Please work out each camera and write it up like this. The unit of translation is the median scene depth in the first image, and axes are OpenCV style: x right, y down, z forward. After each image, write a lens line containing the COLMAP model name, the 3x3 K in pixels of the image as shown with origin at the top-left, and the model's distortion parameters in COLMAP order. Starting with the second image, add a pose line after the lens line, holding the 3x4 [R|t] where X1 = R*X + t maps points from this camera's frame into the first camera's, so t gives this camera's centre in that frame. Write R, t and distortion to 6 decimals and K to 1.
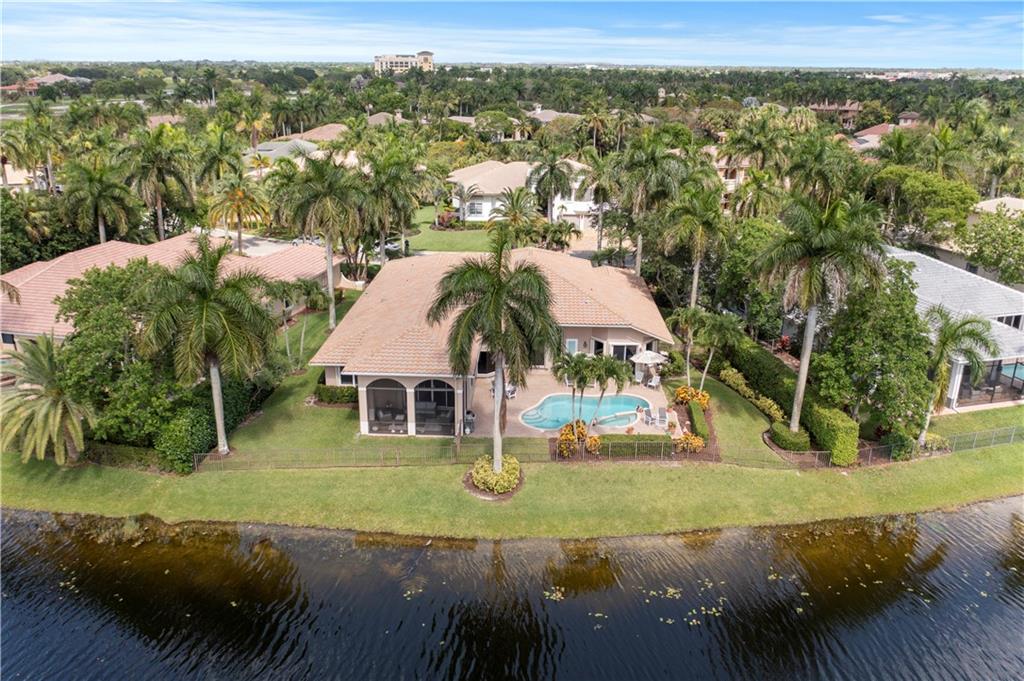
lens RADIAL K [[812.4, 0, 514.4], [0, 812.4, 342.4], [0, 0, 1]] dist [-0.018608, -0.003661]
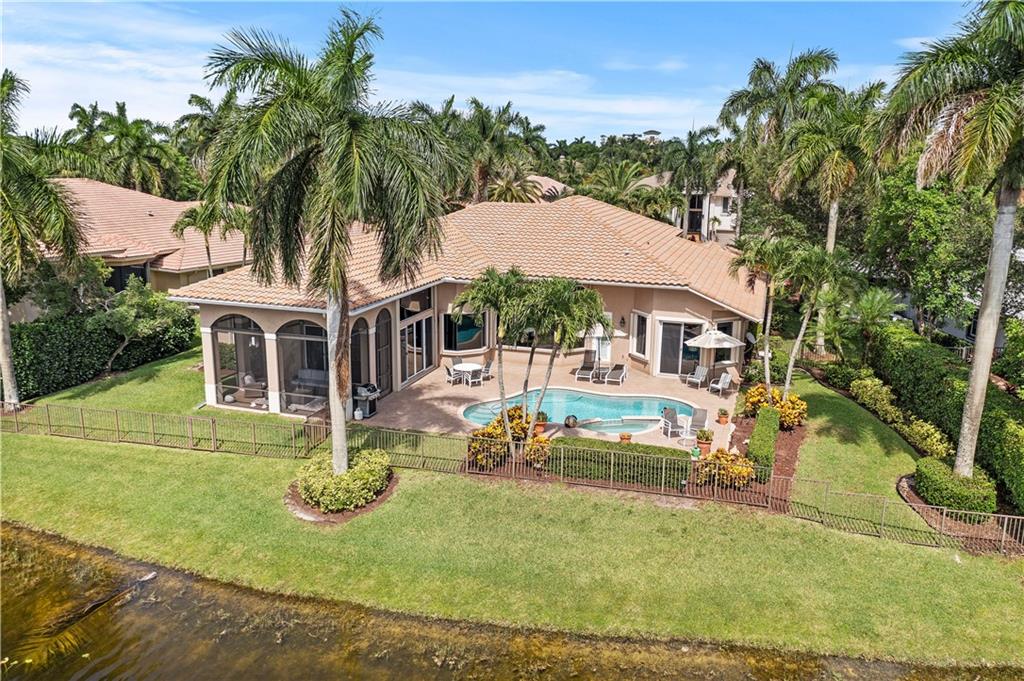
lens RADIAL K [[812.4, 0, 507.9], [0, 812.4, 340.5], [0, 0, 1]] dist [-0.018608, -0.003661]
pose [[0.957732, 0.064774, -0.280273, 0.210323], [-0.094922, 0.990907, -0.095354, 0.100110], [0.271549, 0.117927, 0.955172, 0.443758]]
